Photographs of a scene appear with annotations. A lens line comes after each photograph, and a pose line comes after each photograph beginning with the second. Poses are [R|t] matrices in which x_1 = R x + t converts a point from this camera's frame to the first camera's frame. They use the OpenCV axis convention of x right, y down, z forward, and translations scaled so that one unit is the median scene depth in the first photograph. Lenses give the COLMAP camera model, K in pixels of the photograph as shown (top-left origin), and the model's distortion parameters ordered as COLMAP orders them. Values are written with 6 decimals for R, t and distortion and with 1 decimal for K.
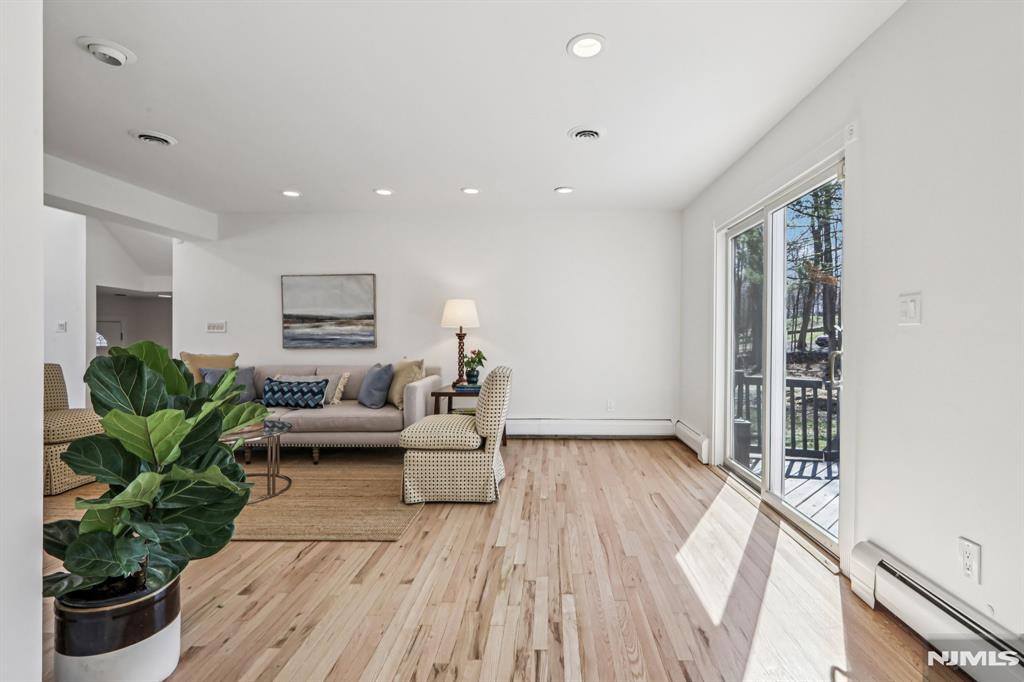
lens RADIAL K [[458.1, 0, 513.8], [0, 458.1, 330.8], [0, 0, 1]] dist [0.002733, 0.000497]
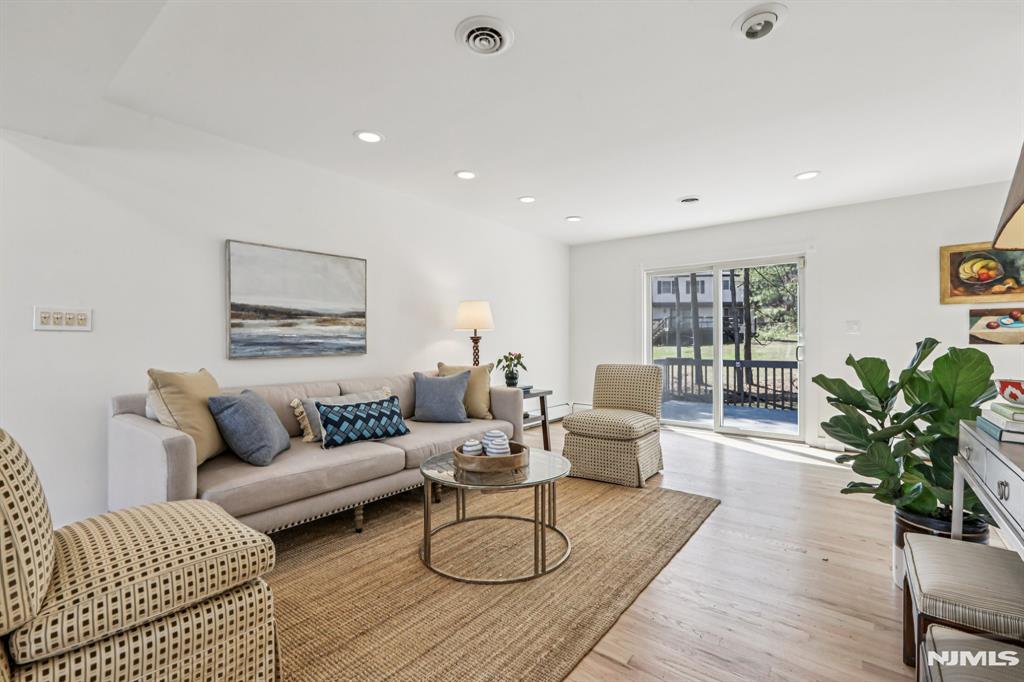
lens RADIAL K [[480.6, 0, 489.3], [0, 480.6, 342.4], [0, 0, 1]] dist [0.000407, 0.000433]
pose [[0.575777, -0.001864, 0.817605, -0.926988], [-0.008255, 0.999933, 0.008093, 0.008981], [-0.817565, -0.011409, 0.575723, 0.389600]]
